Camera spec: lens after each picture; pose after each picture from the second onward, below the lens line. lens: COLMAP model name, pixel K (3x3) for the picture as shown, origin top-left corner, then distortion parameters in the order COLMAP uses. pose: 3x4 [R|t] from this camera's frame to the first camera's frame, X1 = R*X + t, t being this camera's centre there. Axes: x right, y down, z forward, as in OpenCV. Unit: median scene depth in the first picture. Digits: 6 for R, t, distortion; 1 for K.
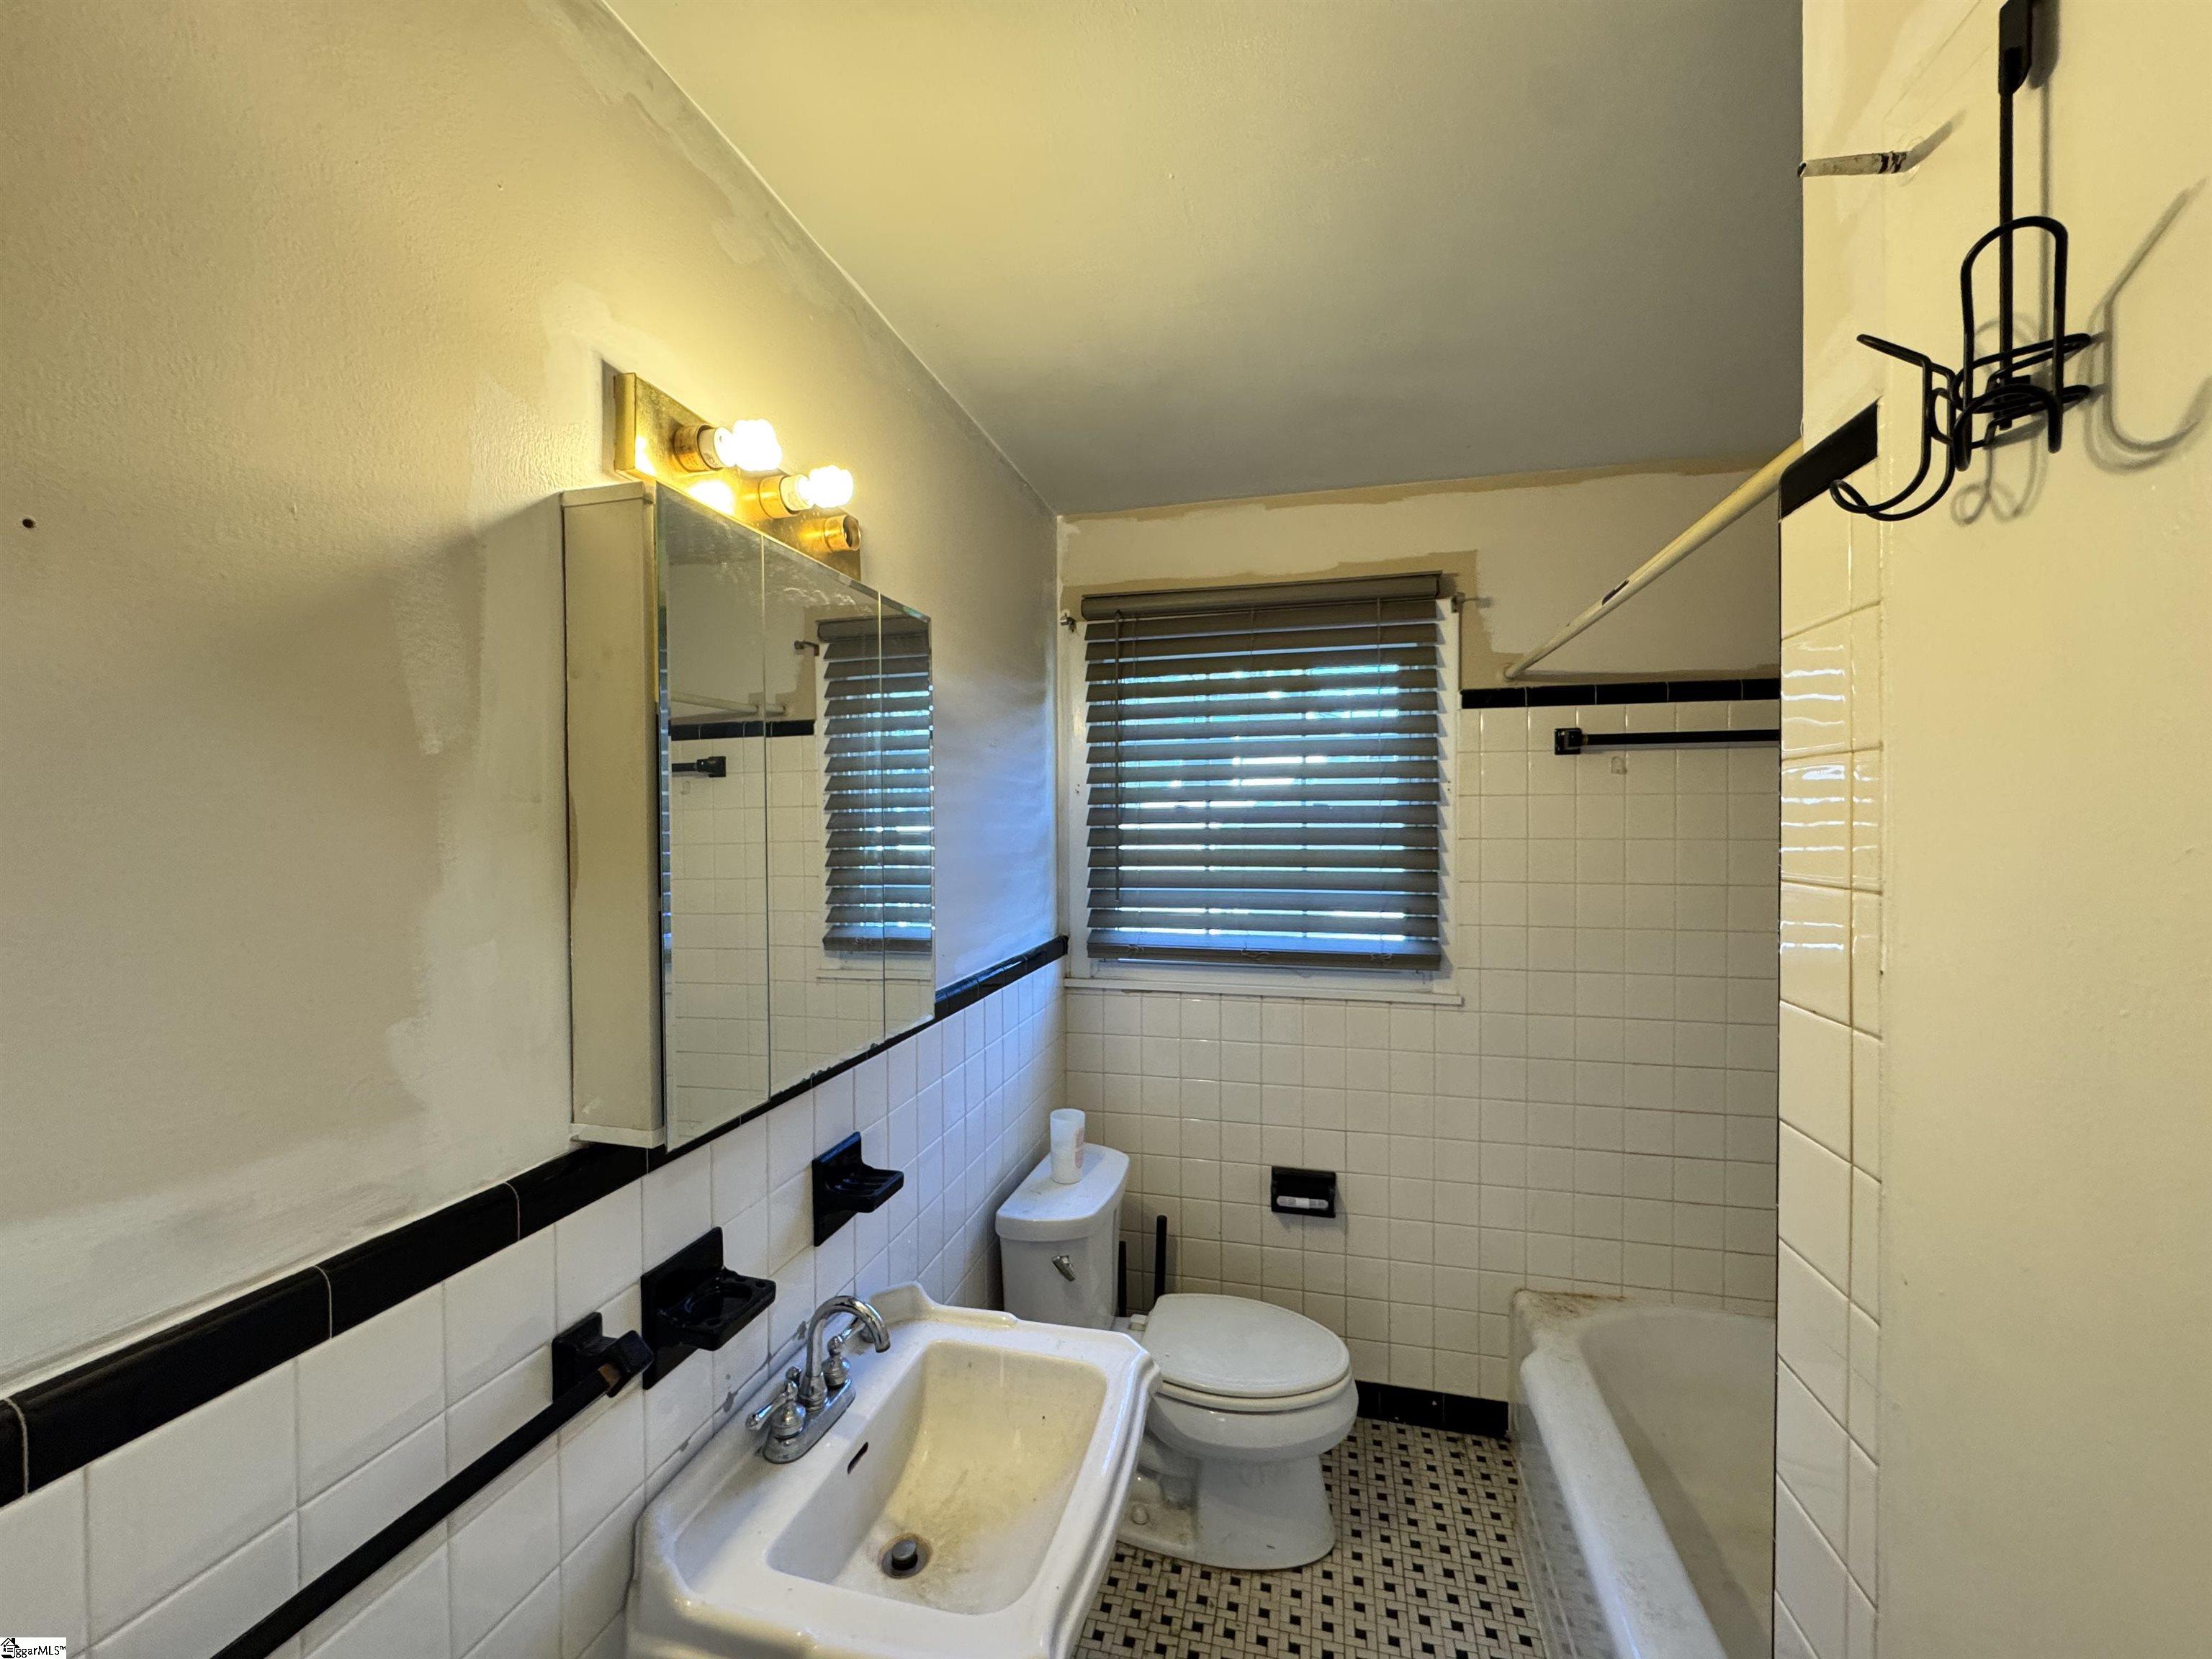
lens RADIAL K [[876.8, 0, 1106.4], [0, 876.8, 838.3], [0, 0, 1]] dist [-0.006912, -0.000042]
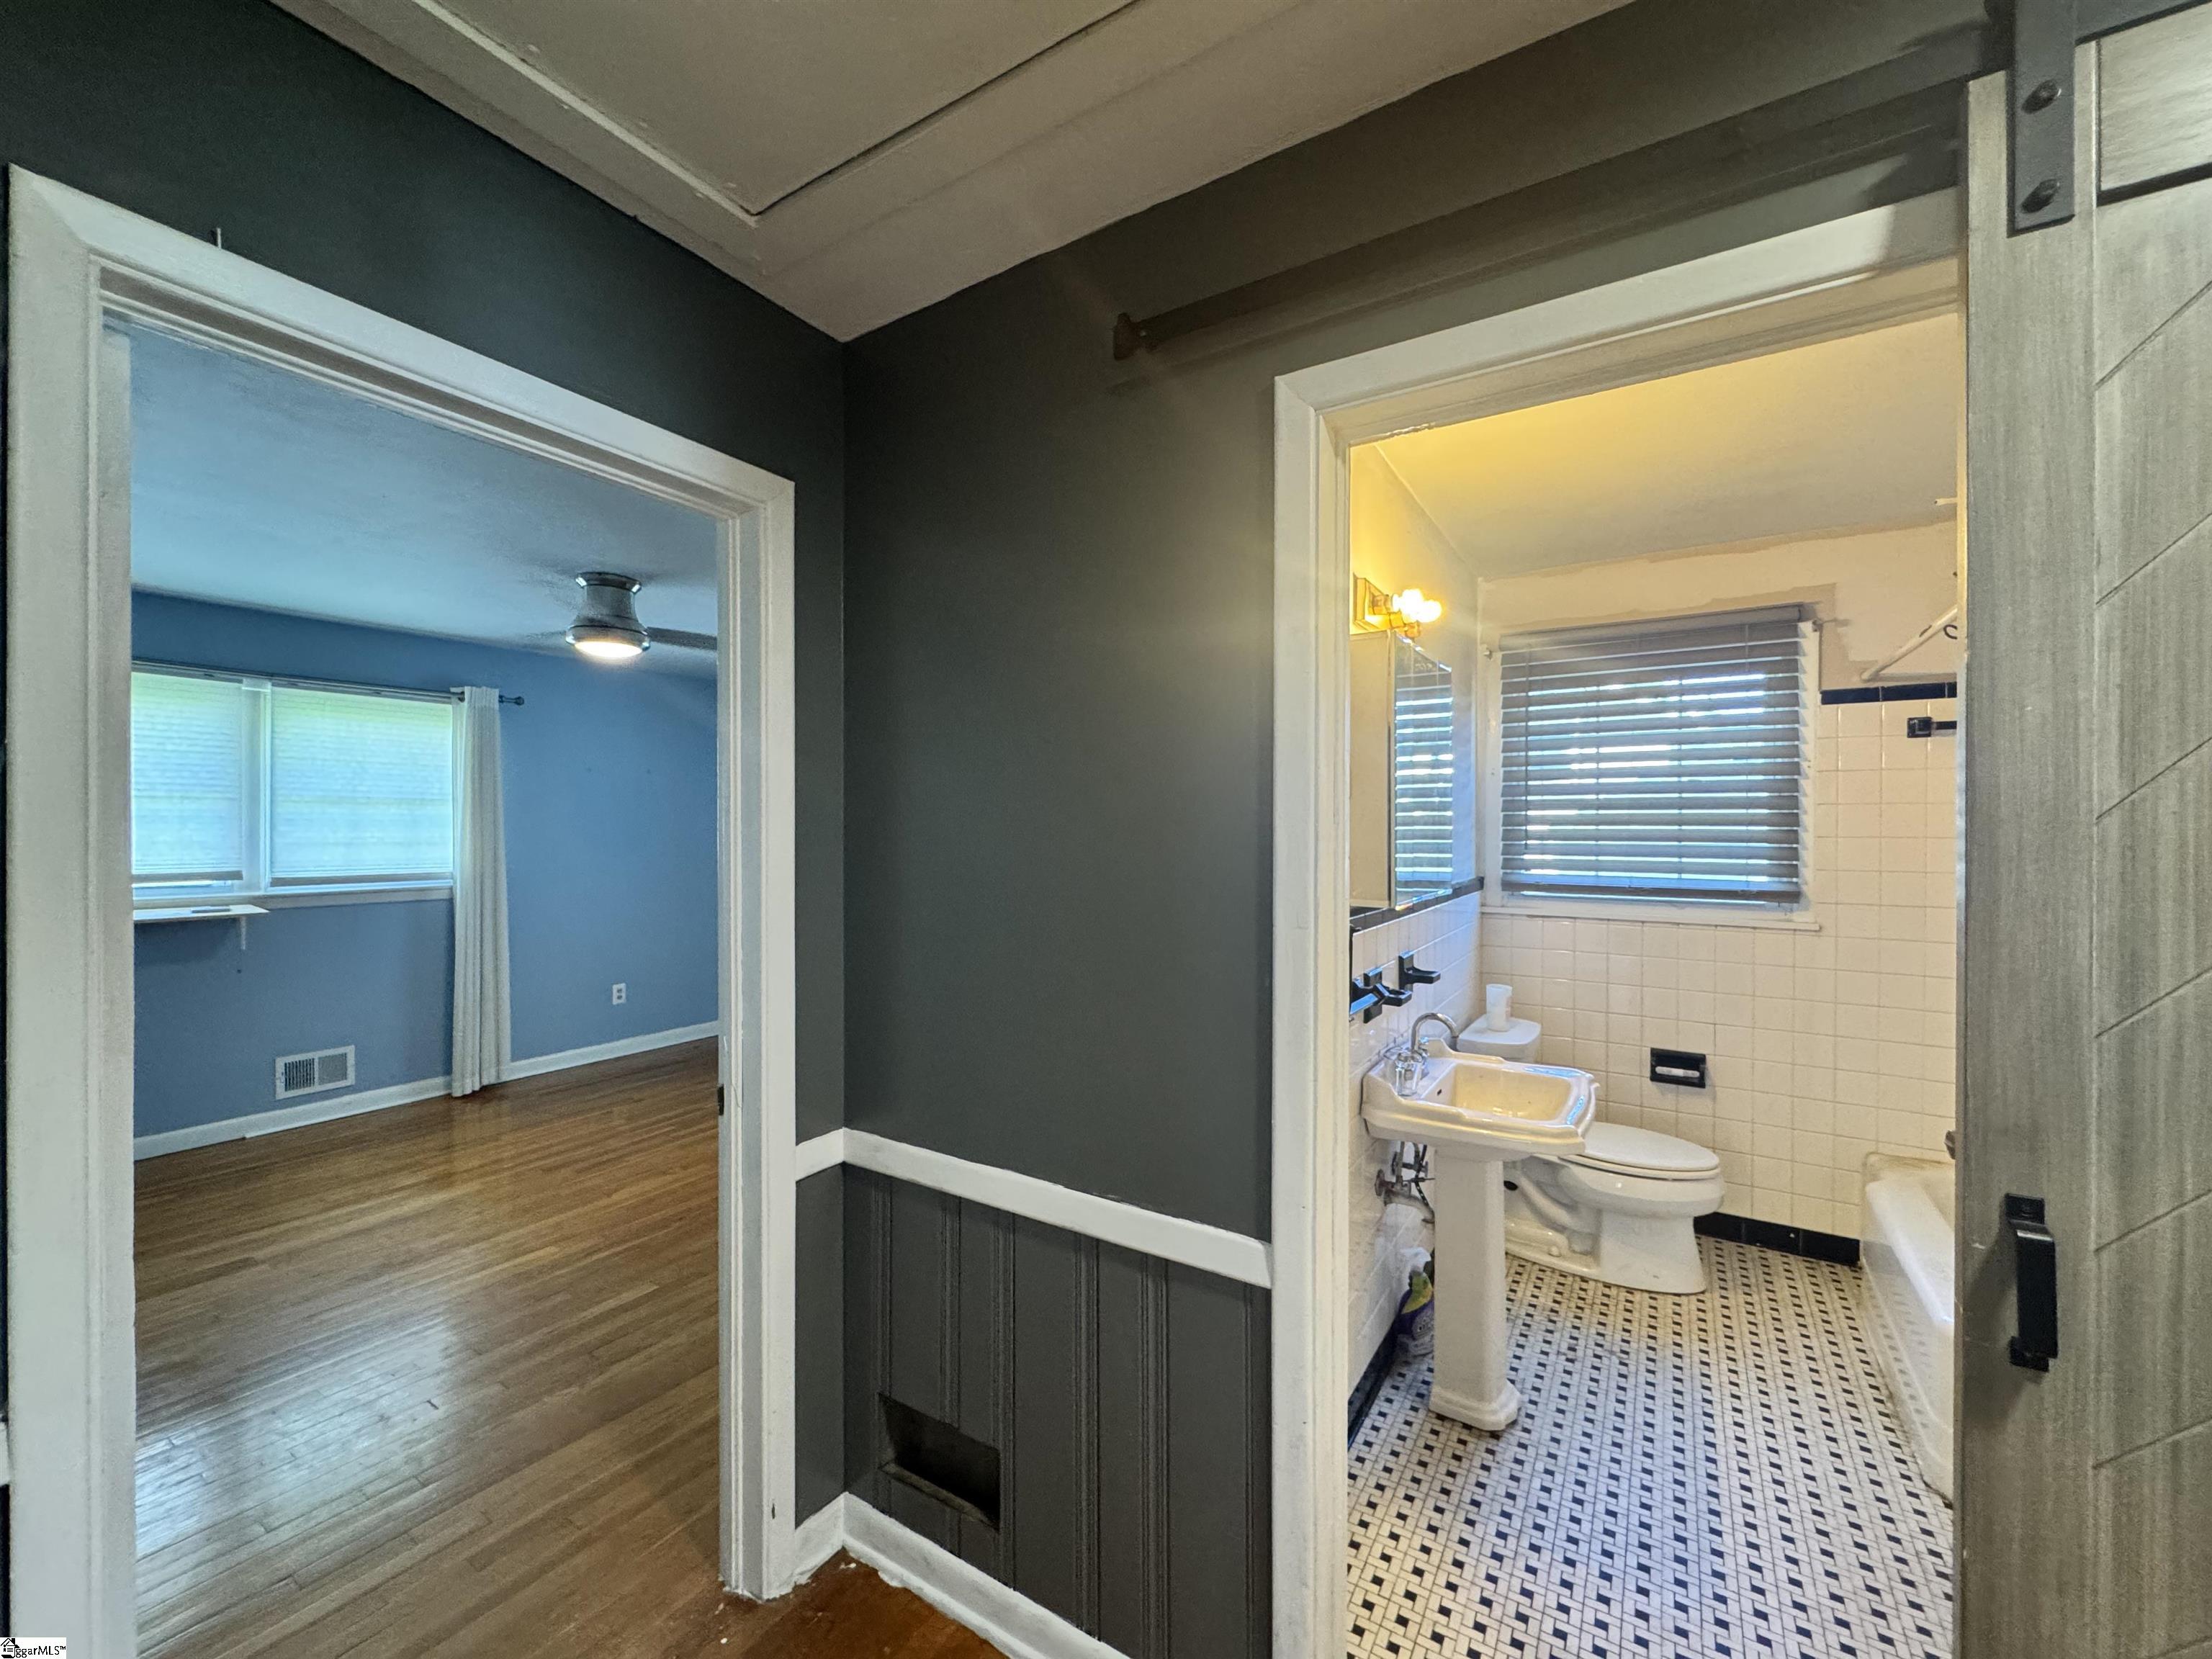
lens RADIAL K [[876.8, 0, 1103.4], [0, 876.8, 829.6], [0, 0, 1]] dist [-0.006912, -0.000042]
pose [[0.944041, 0.009383, -0.329694, -0.174112], [-0.013043, 0.999875, -0.008893, 0.063275], [0.329569, 0.012696, 0.944046, -0.579077]]
